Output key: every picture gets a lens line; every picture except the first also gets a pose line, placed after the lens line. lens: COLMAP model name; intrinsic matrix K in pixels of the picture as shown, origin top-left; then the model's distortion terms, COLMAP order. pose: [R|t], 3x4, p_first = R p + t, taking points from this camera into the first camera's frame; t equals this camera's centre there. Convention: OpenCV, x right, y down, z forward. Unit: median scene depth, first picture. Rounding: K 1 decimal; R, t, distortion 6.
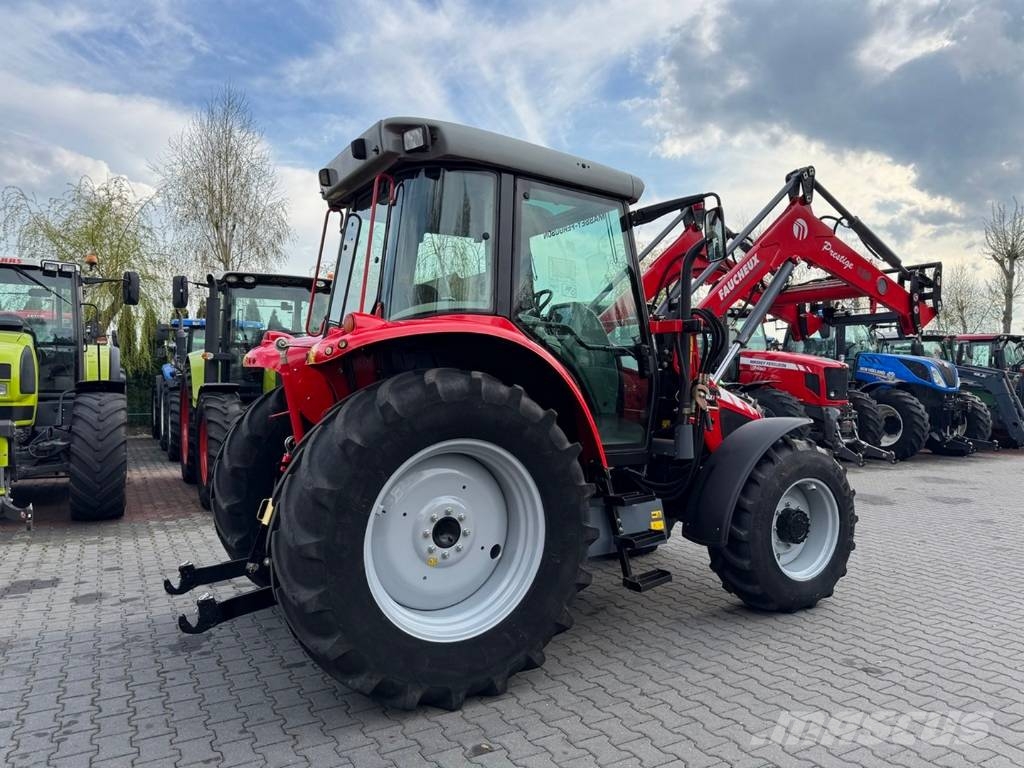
lens RADIAL K [[714.9, 0, 511.7], [0, 714.9, 389.3], [0, 0, 1]] dist [0.075862, -0.107987]
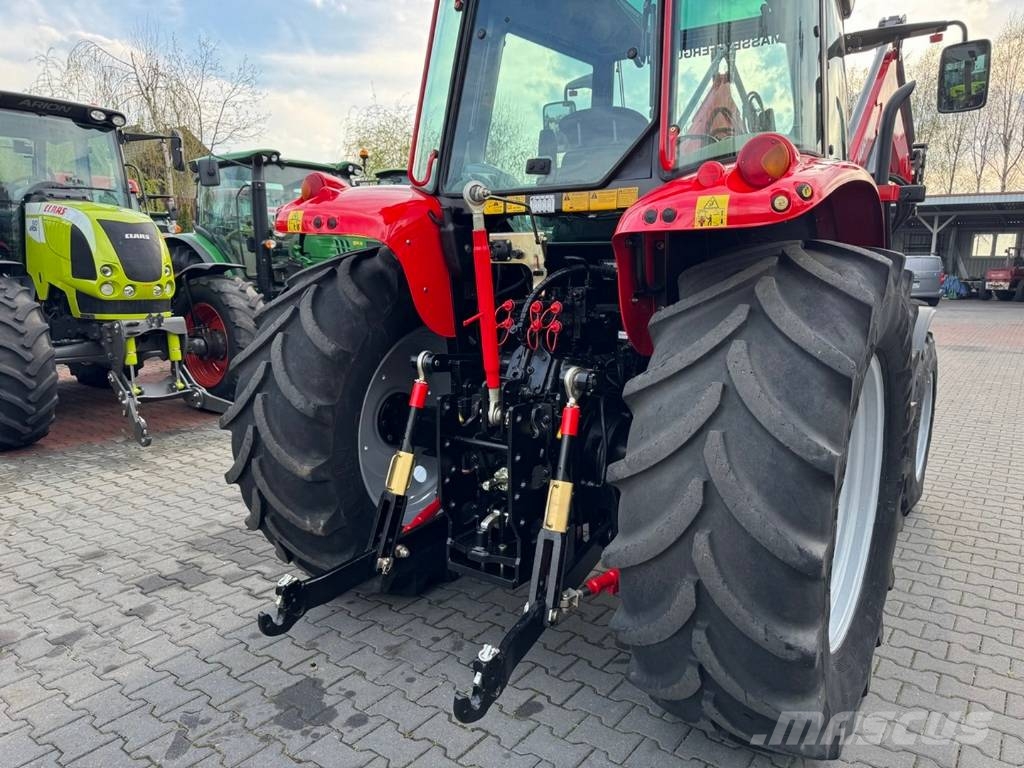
lens RADIAL K [[720.6, 0, 511.7], [0, 720.6, 388.2], [0, 0, 1]] dist [0.051713, -0.063304]
pose [[0.913268, -0.060368, 0.402861, -0.438260], [-0.004357, 0.987454, 0.157845, -0.000479], [-0.407336, -0.145910, 0.901548, 0.369501]]
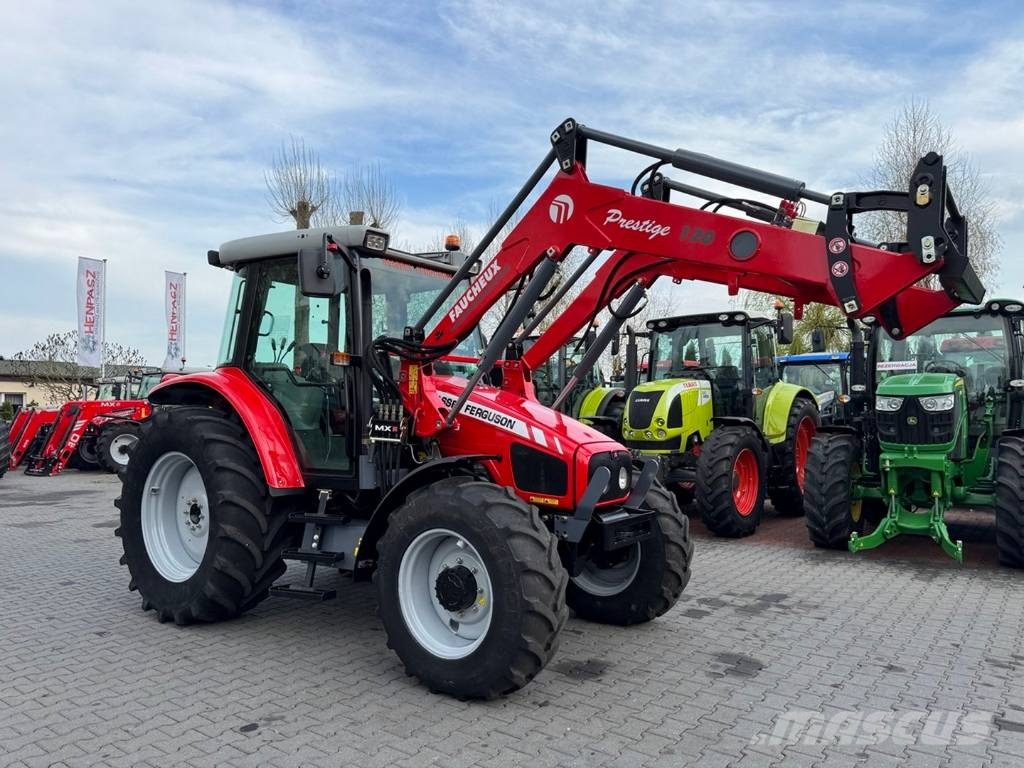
lens RADIAL K [[723.3, 0, 512.0], [0, 723.3, 384.0], [0, 0, 1]] dist [0.124098, -0.205204]
pose [[0.399791, -0.045800, -0.915461, 1.168151], [-0.006591, 0.998581, -0.052837, 0.001284], [0.916583, 0.027158, 0.398922, 0.717093]]
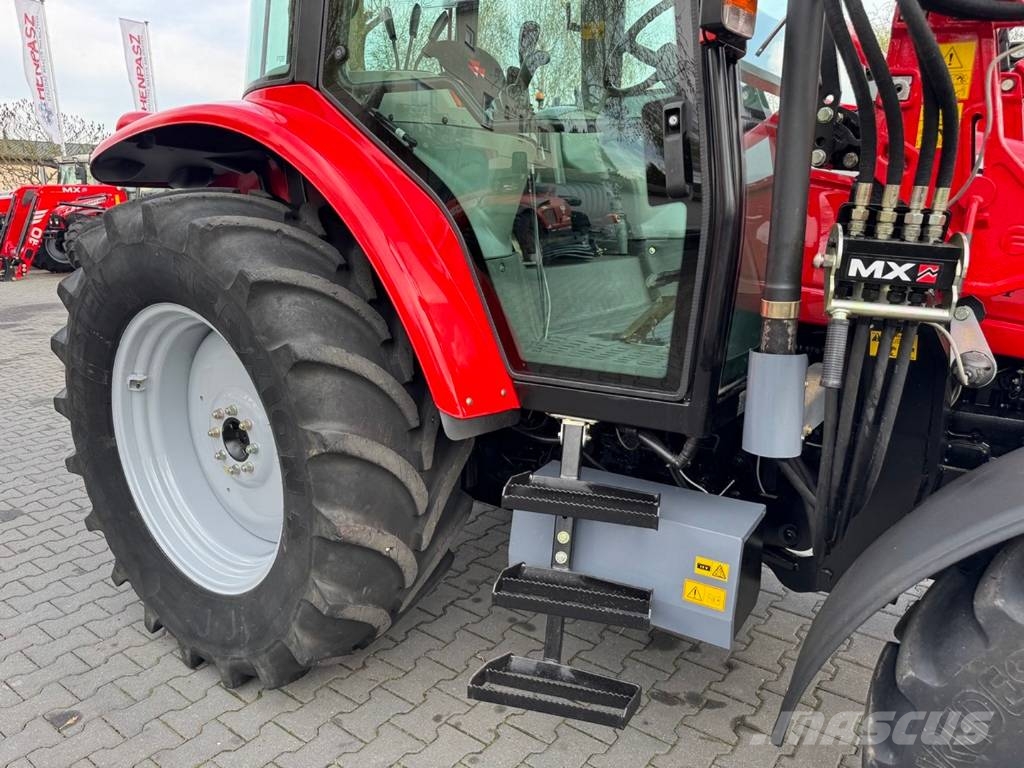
lens RADIAL K [[714.9, 0, 511.7], [0, 714.9, 389.3], [0, 0, 1]] dist [0.075862, -0.107987]
pose [[0.412532, 0.220878, -0.883759, 0.445696], [-0.009671, 0.971166, 0.238209, -0.009309], [0.910892, -0.089722, 0.402773, 0.703206]]
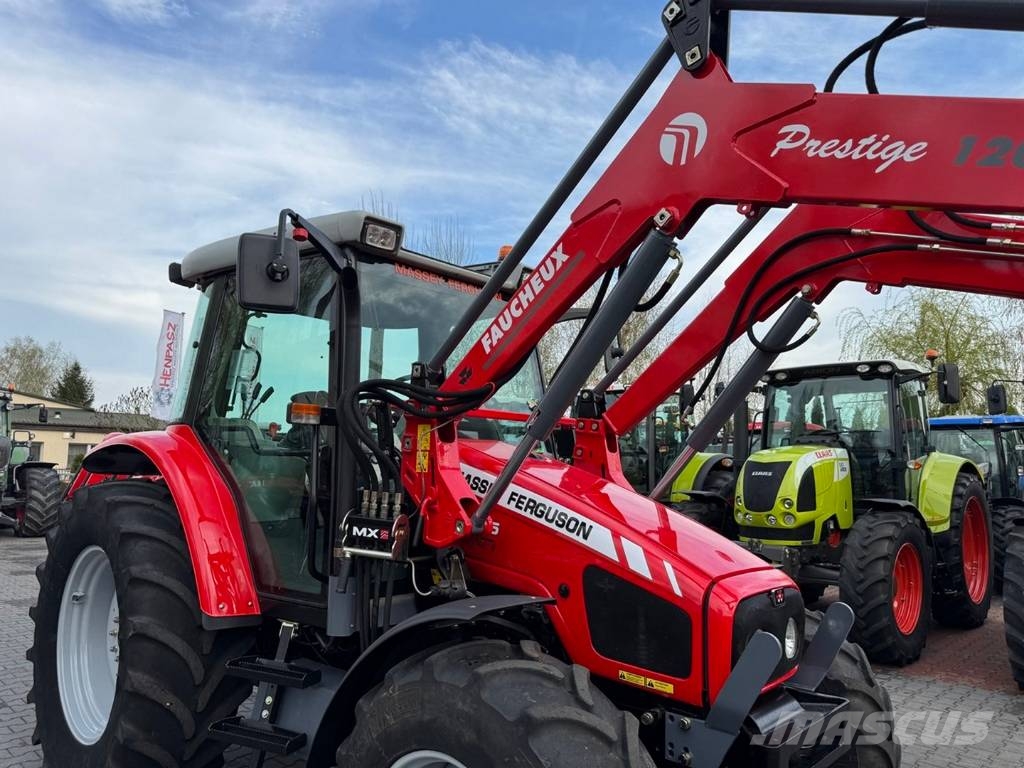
lens RADIAL K [[717.3, 0, 507.7], [0, 717.3, 384.8], [0, 0, 1]] dist [0.107425, -0.155441]
pose [[0.292377, -0.114050, -0.949478, 0.813528], [-0.030529, 0.991244, -0.128468, -0.033086], [0.955816, 0.066548, 0.286335, 0.875111]]
